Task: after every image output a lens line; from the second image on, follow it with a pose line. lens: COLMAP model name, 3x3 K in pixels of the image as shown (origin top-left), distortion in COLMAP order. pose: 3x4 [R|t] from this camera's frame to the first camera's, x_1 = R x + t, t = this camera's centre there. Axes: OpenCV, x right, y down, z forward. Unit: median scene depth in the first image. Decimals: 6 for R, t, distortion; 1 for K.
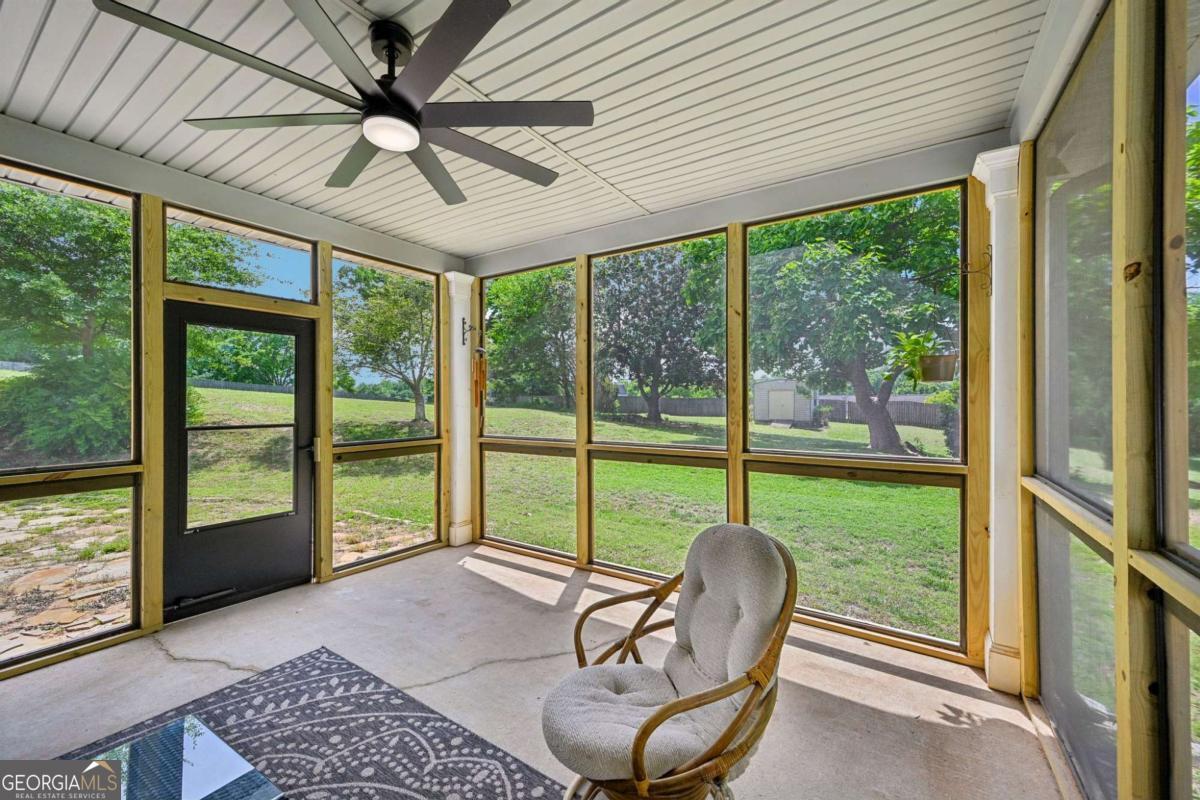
lens RADIAL K [[468.0, 0, 602.1], [0, 468.0, 399.2], [0, 0, 1]] dist [-0.002047, 0.000542]
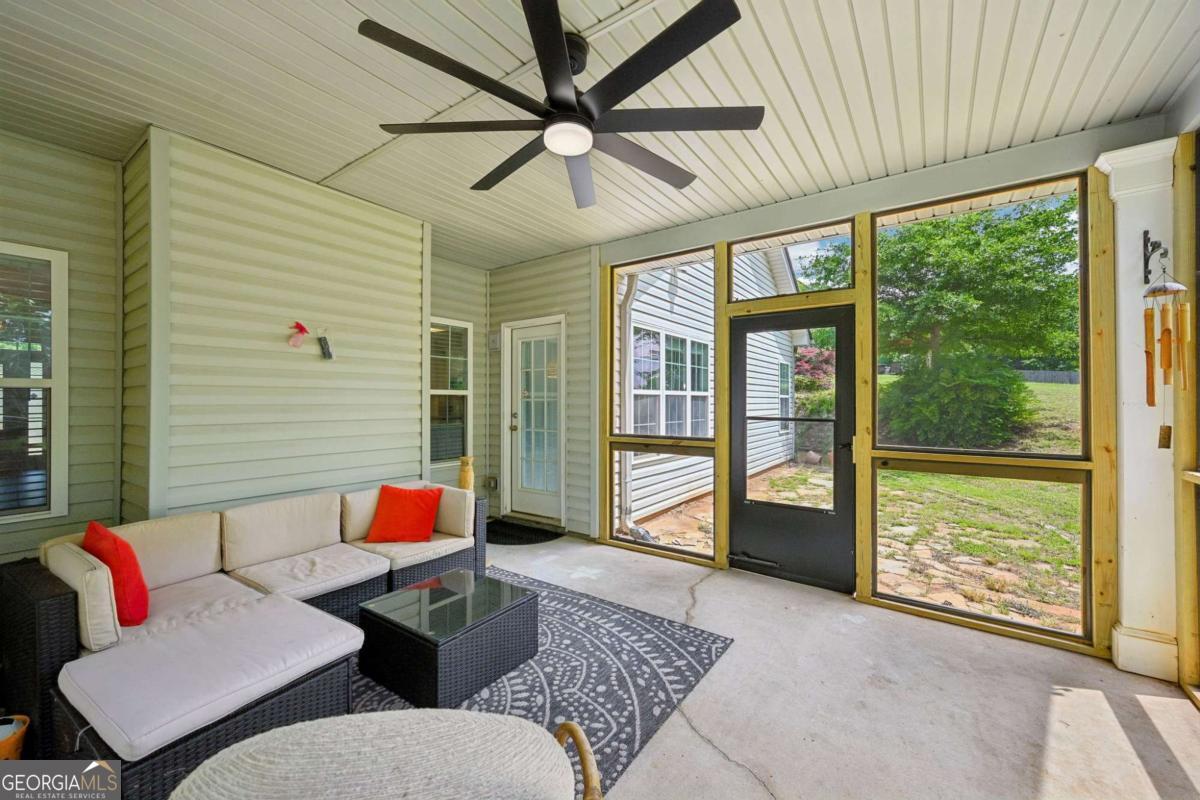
lens RADIAL K [[468.0, 0, 602.2], [0, 468.0, 397.7], [0, 0, 1]] dist [-0.002047, 0.000542]
pose [[-0.038271, -0.005232, -0.999254, 0.402876], [0.002055, 0.999984, -0.005315, 0.016758], [0.999265, -0.002257, -0.038259, 0.736082]]
